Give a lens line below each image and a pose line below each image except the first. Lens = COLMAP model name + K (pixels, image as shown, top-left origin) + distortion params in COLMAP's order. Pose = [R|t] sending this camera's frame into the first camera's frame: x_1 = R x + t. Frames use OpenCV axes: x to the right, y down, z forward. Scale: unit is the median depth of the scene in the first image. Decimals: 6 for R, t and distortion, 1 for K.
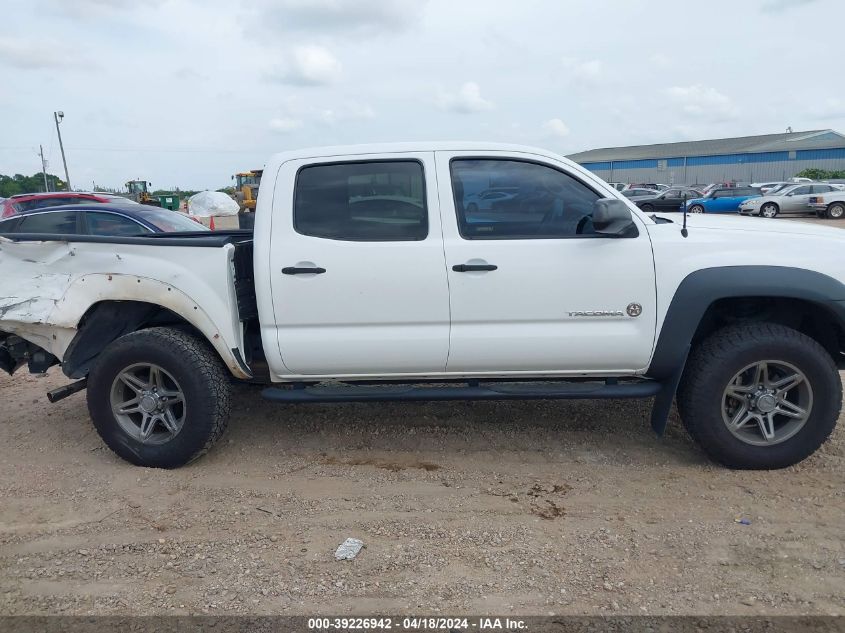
lens RADIAL K [[680.5, 0, 422.5], [0, 680.5, 316.5], [0, 0, 1]] dist [0.003370, -0.000507]
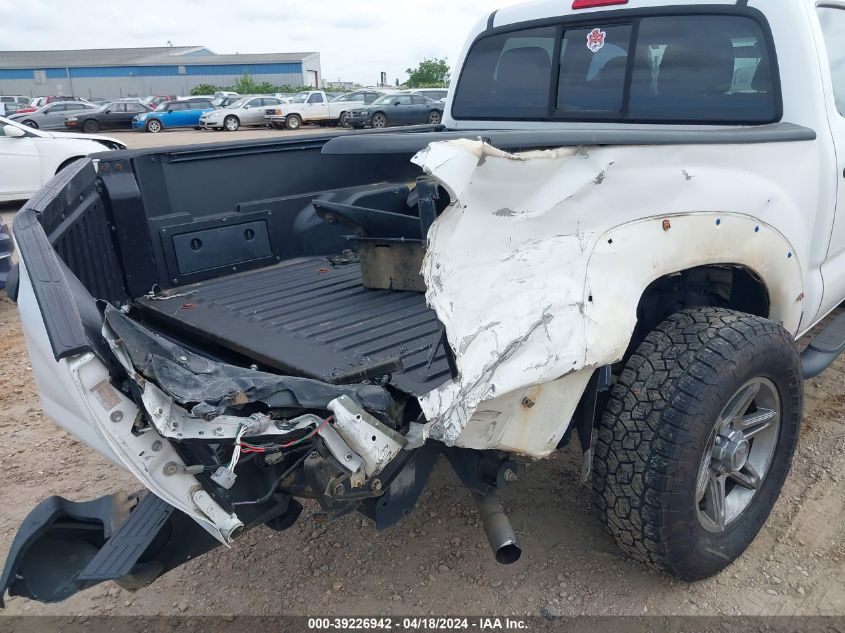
lens RADIAL K [[680.5, 0, 422.5], [0, 680.5, 316.5], [0, 0, 1]] dist [0.003370, -0.000507]
pose [[0.627185, -0.229793, 0.744200, -0.145135], [0.144565, 0.973229, 0.178678, -0.016252], [-0.765336, -0.004479, 0.643615, 0.134626]]
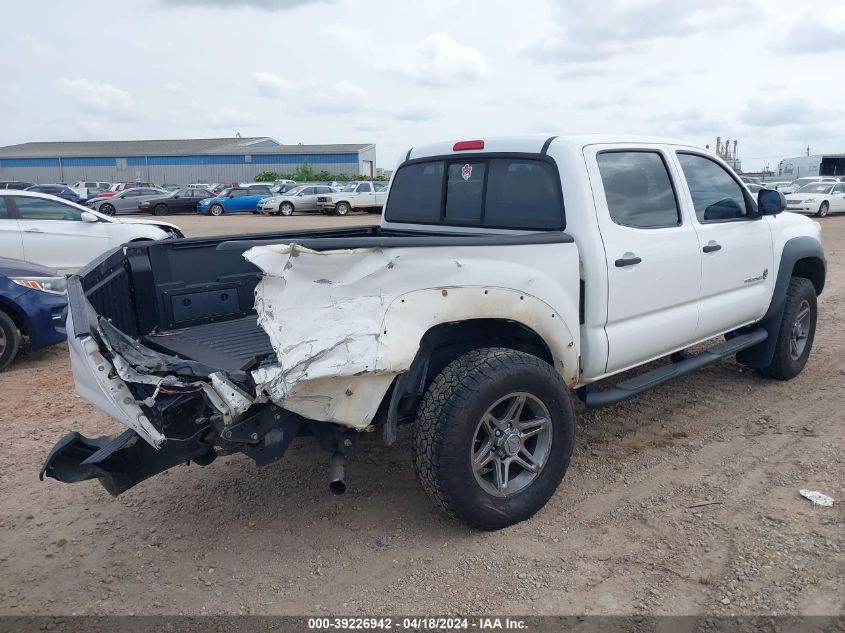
lens RADIAL K [[676.3, 0, 422.5], [0, 676.3, 316.5], [0, 0, 1]] dist [0.177603, -0.516540]
pose [[0.690294, -0.124108, 0.712805, -0.162037], [0.125747, 0.990765, 0.050728, -0.011581], [-0.712518, 0.054616, 0.699525, 0.080723]]
